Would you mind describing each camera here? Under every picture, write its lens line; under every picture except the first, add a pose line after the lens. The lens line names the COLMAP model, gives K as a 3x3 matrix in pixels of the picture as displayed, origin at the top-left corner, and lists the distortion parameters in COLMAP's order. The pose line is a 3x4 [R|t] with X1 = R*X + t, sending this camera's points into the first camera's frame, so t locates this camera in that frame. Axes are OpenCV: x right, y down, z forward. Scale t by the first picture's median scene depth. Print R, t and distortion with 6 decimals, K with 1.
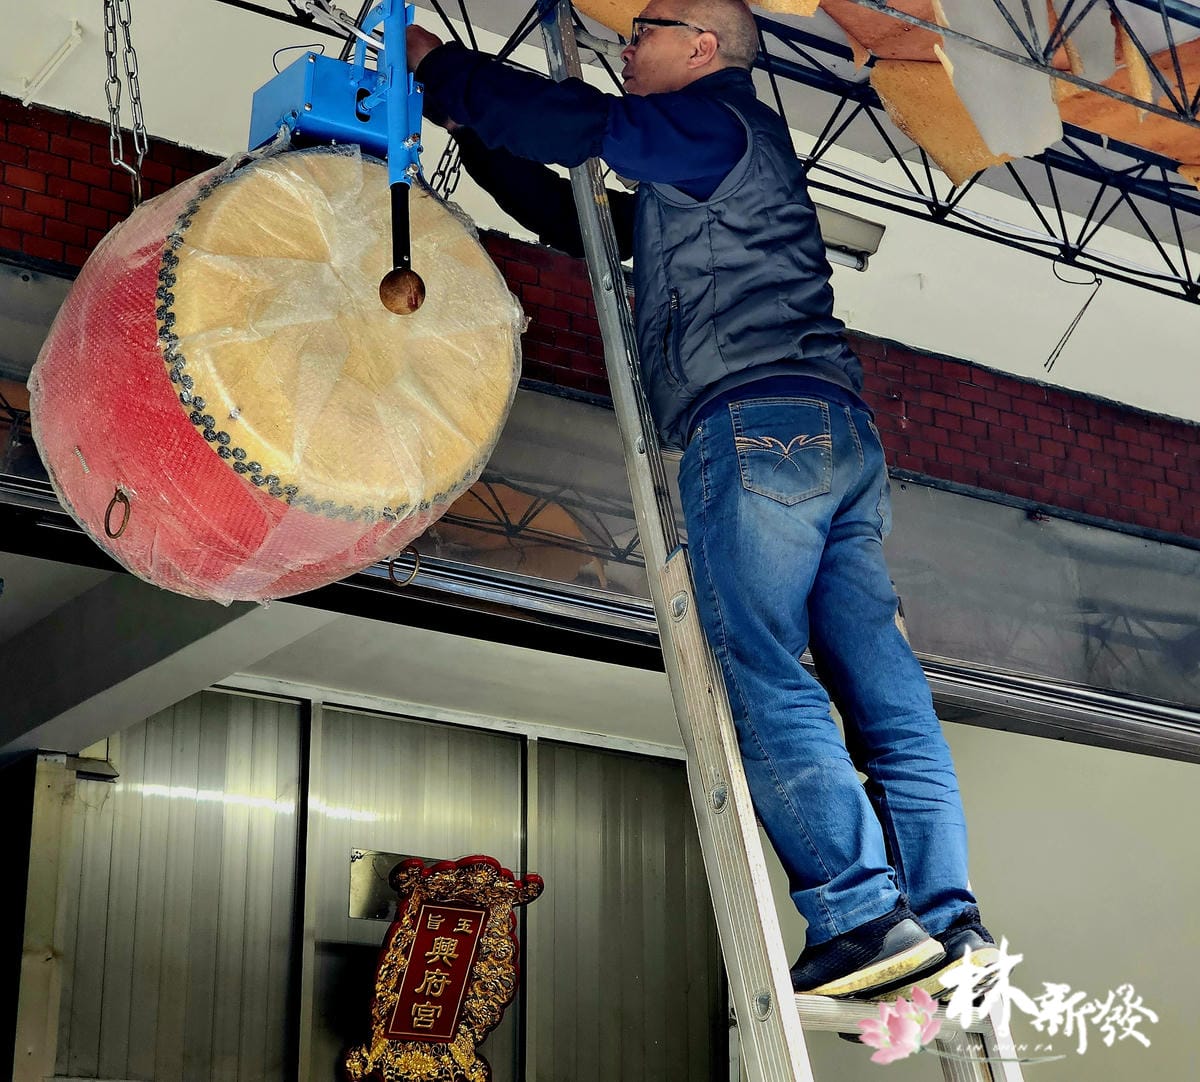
lens RADIAL K [[2629.7, 0, 600.0], [0, 2629.7, 541.0], [0, 0, 1]] dist [-0.060894, 2.922739]
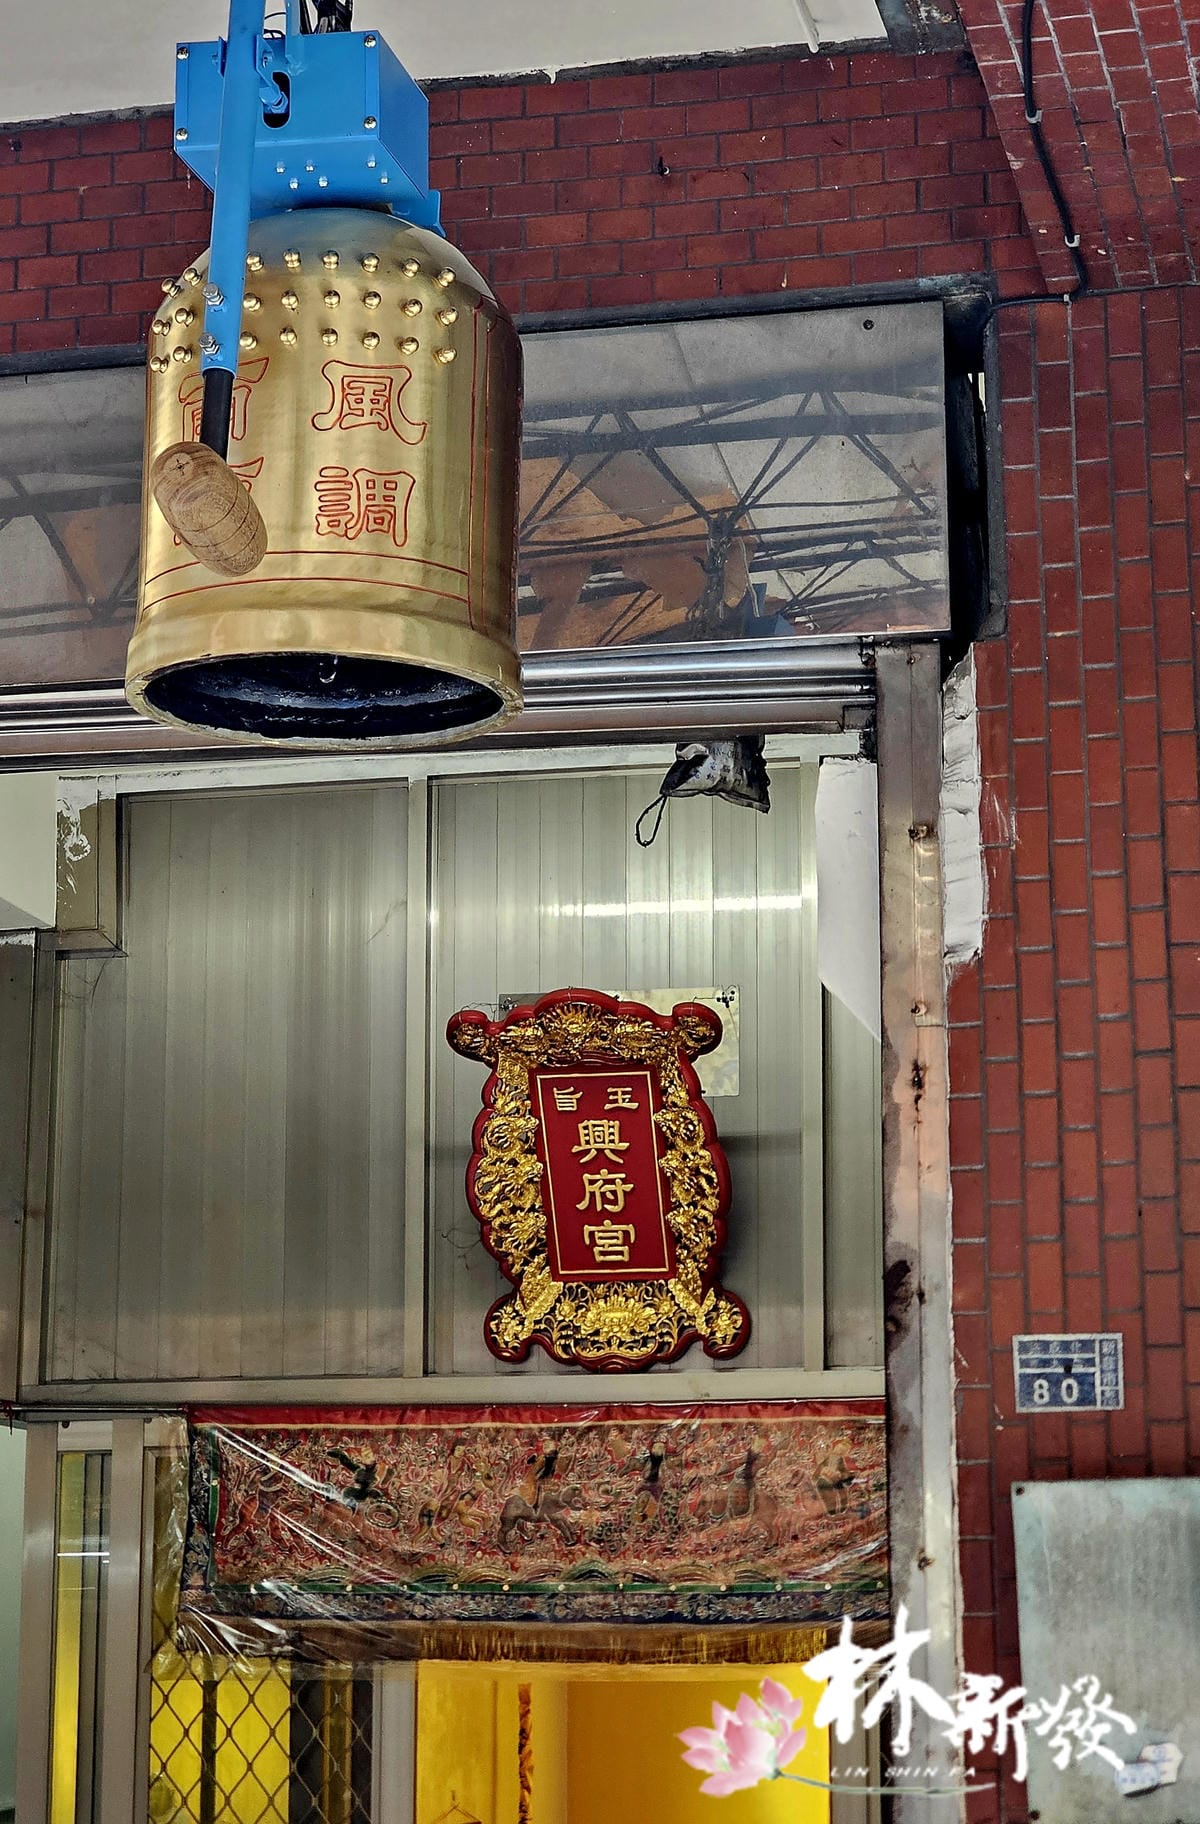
lens RADIAL K [[3701.2, 0, 457.5], [0, 3701.2, 982.4], [0, 0, 1]] dist [-0.166363, 3.348885]
pose [[0.694436, -0.133056, -0.707145, 0.545337], [0.226699, 0.973163, 0.039514, 0.076318], [0.682910, -0.187749, 0.705963, 0.361185]]
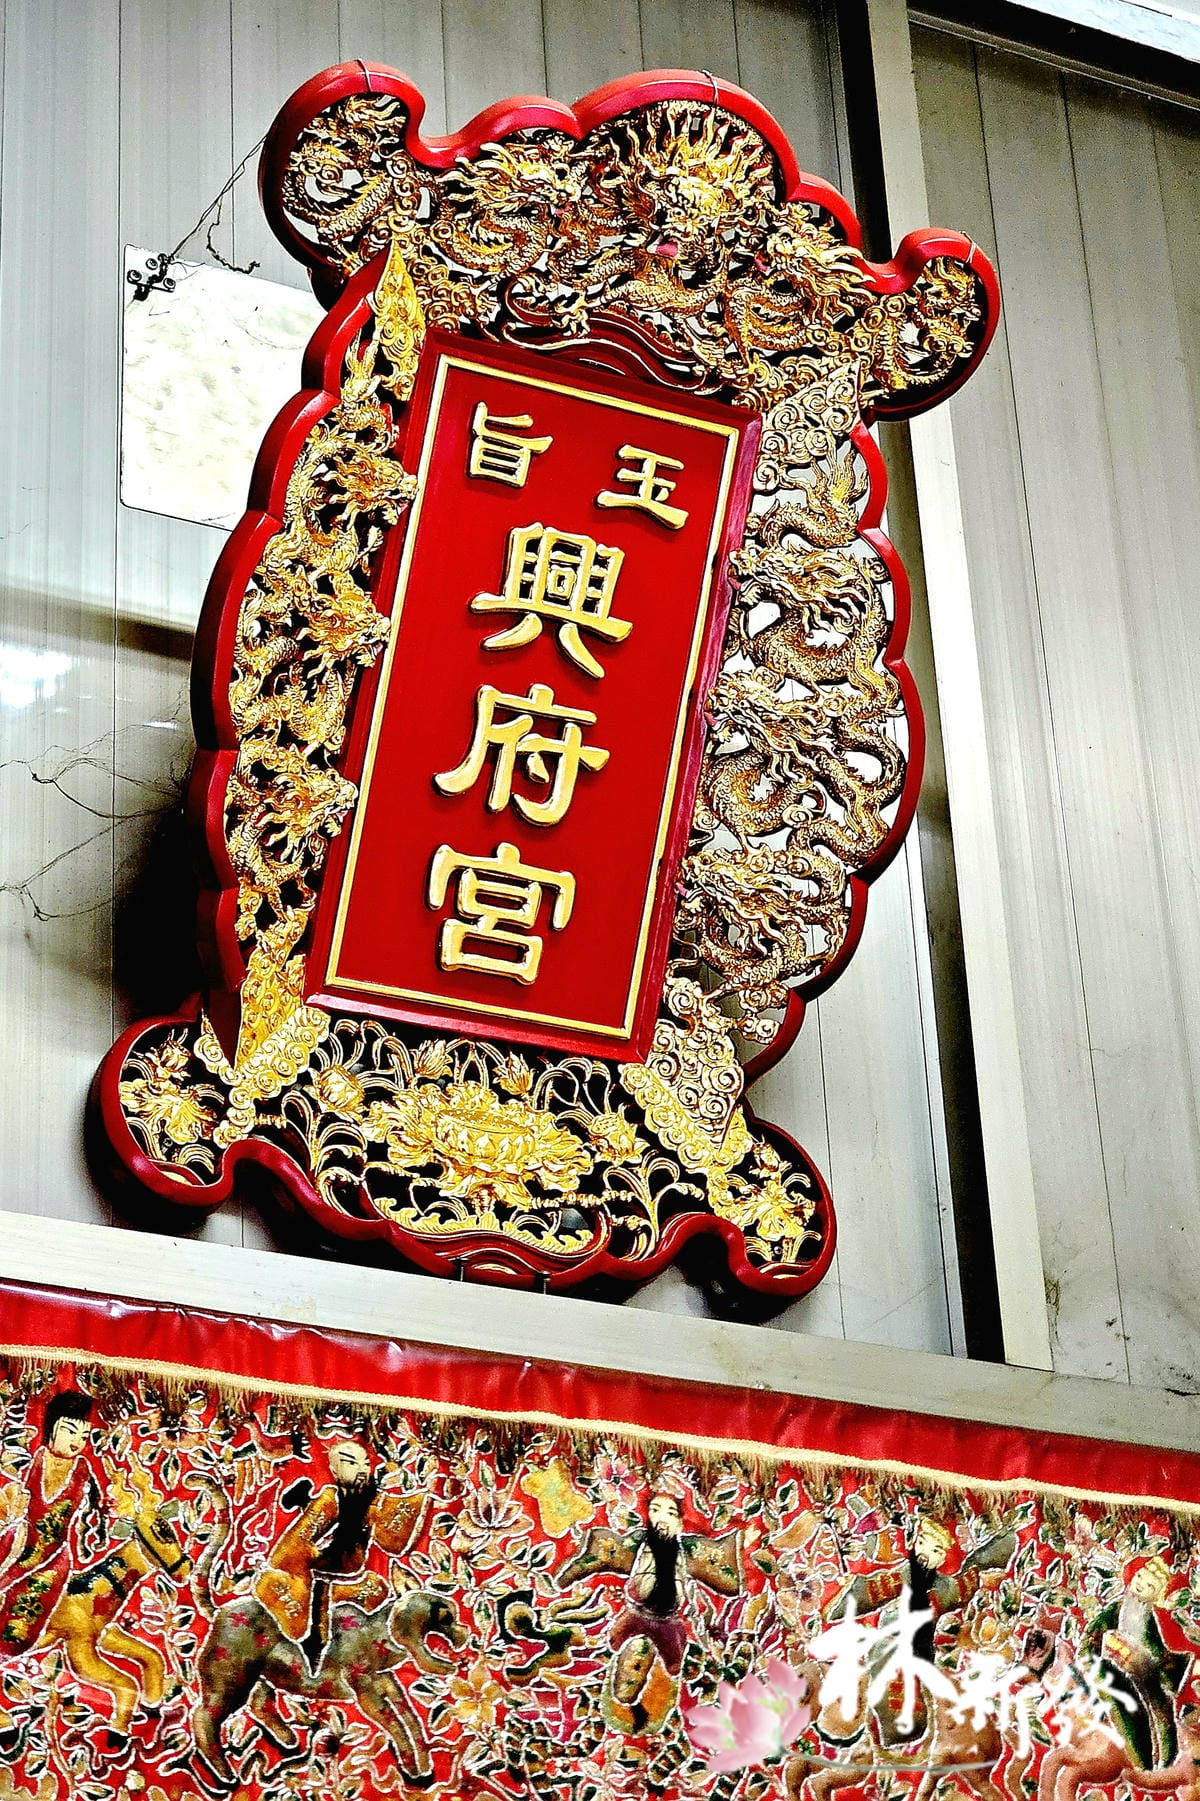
lens RADIAL K [[4245.8, 0, 598.5], [0, 4245.8, 837.8], [0, 0, 1]] dist [-0.008963, 0.500880]
pose [[0.994144, -0.086650, -0.064577, -0.035865], [0.074416, 0.982223, -0.172339, 0.234052], [0.078363, 0.166524, 0.982919, 0.666524]]
